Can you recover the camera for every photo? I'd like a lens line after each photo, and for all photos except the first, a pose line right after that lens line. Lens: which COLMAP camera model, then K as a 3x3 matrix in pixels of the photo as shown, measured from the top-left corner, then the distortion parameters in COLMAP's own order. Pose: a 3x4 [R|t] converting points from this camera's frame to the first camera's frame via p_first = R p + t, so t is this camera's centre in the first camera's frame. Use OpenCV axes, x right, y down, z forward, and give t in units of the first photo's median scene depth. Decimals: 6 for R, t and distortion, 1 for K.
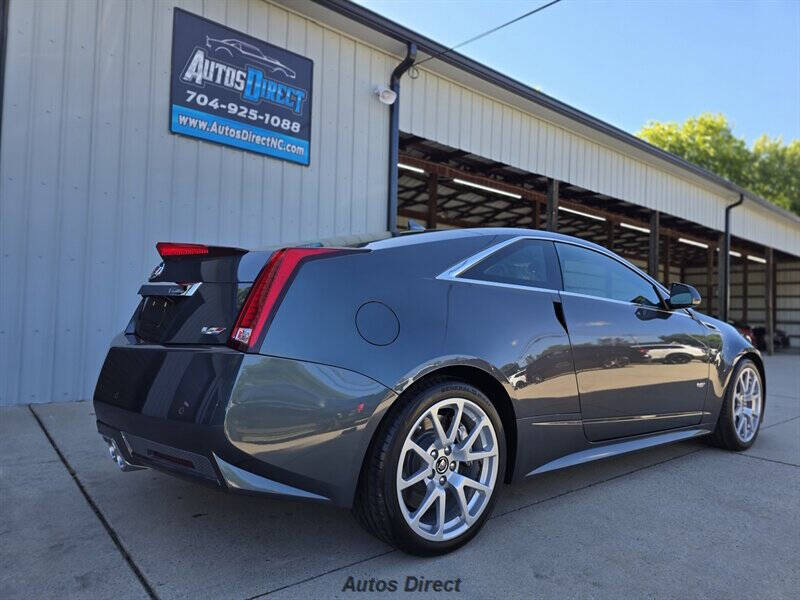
lens RADIAL K [[543.0, 0, 407.7], [0, 543.0, 300.7], [0, 0, 1]] dist [0.063045, -0.059722]
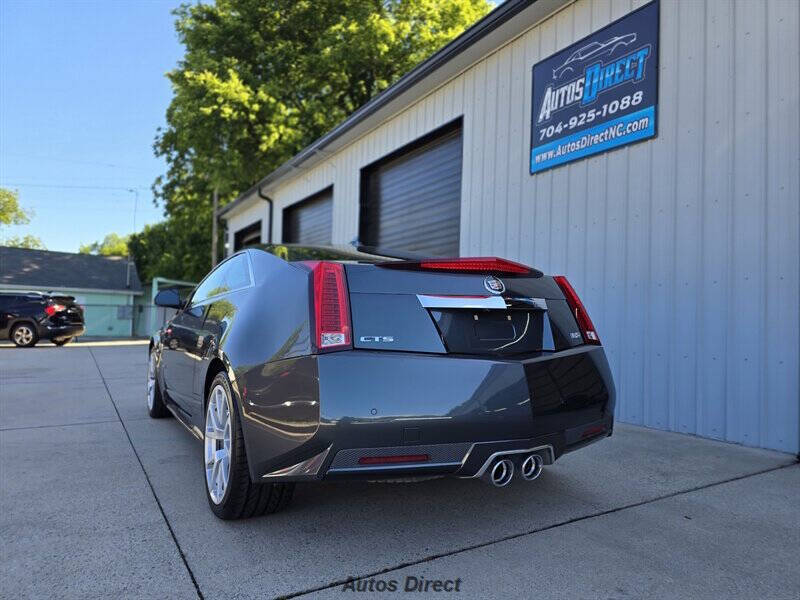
lens RADIAL K [[543.0, 0, 394.7], [0, 543.0, 294.7], [0, 0, 1]] dist [0.063045, -0.059722]
pose [[-0.176203, -0.087589, -0.980449, 0.640566], [-0.005718, 0.996108, -0.087961, 0.040808], [0.984337, -0.009893, -0.176018, 0.823483]]
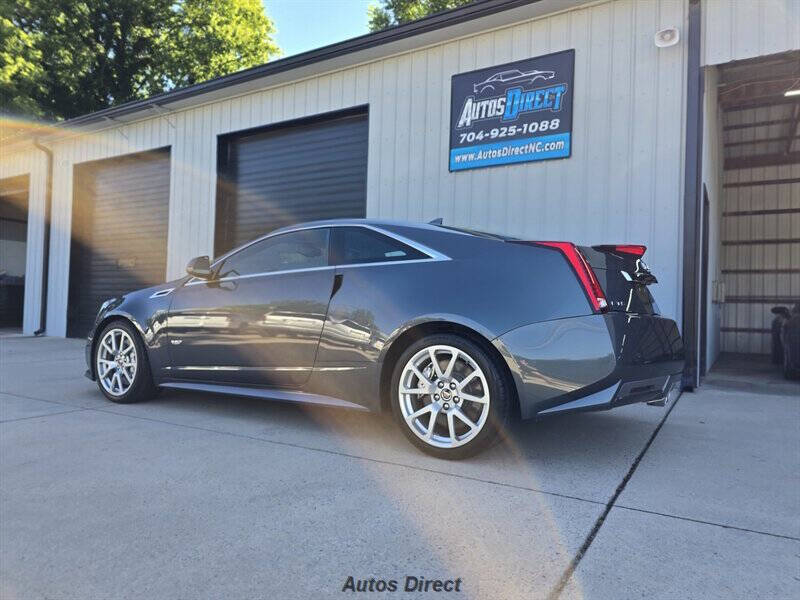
lens RADIAL K [[543.0, 0, 395.1], [0, 543.0, 304.3], [0, 0, 1]] dist [0.063045, -0.059722]
pose [[0.316868, -0.037323, -0.947735, 0.684048], [0.012003, 0.999303, -0.035341, 0.053139], [0.948394, -0.000177, 0.317095, 0.409614]]
